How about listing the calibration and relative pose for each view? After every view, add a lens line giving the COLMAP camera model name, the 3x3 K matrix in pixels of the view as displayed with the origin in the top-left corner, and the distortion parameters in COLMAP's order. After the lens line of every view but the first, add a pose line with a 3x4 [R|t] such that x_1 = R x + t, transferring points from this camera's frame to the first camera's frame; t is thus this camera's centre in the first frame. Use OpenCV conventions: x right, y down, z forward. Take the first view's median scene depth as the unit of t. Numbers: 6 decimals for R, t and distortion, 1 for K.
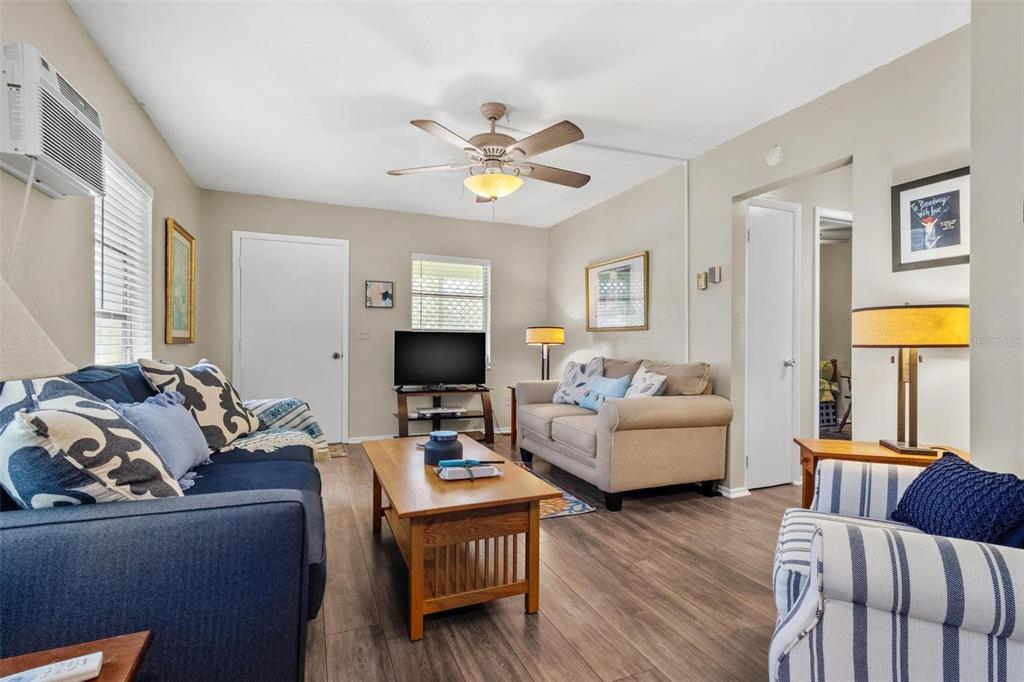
lens RADIAL K [[481.1, 0, 512.0], [0, 481.1, 341.0], [0, 0, 1]] dist [0.000534, 0.000773]
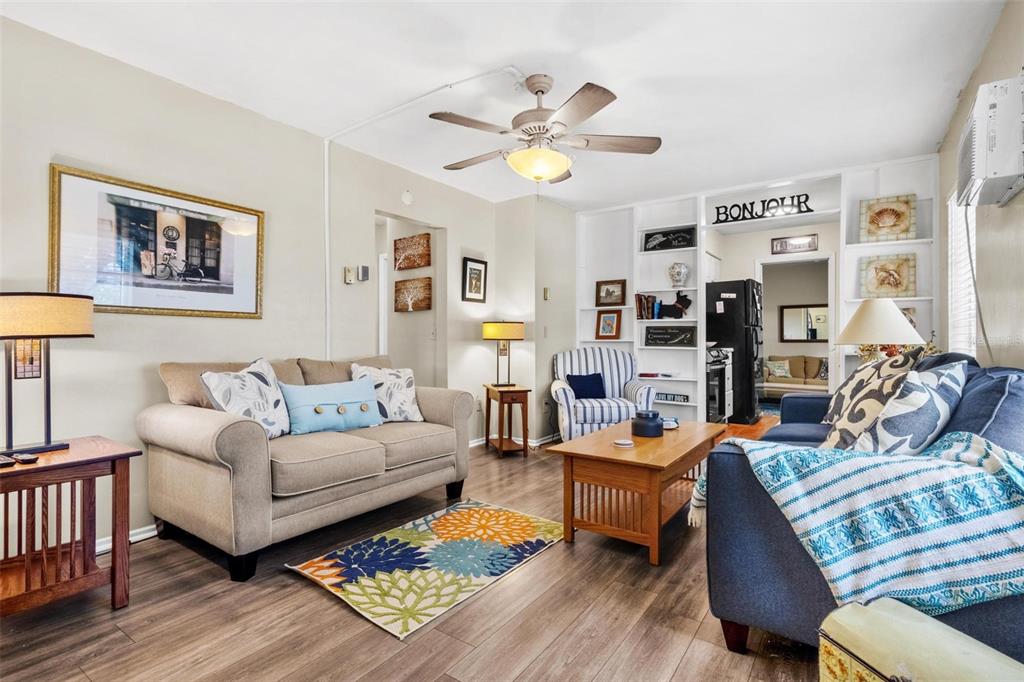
lens RADIAL K [[481.1, 0, 512.0], [0, 481.1, 341.0], [0, 0, 1]] dist [0.000534, 0.000773]
pose [[-0.531273, 0.003281, 0.847194, -0.788607], [0.002794, 0.999994, -0.002121, 0.018733], [-0.847196, 0.001241, -0.531279, 1.548465]]
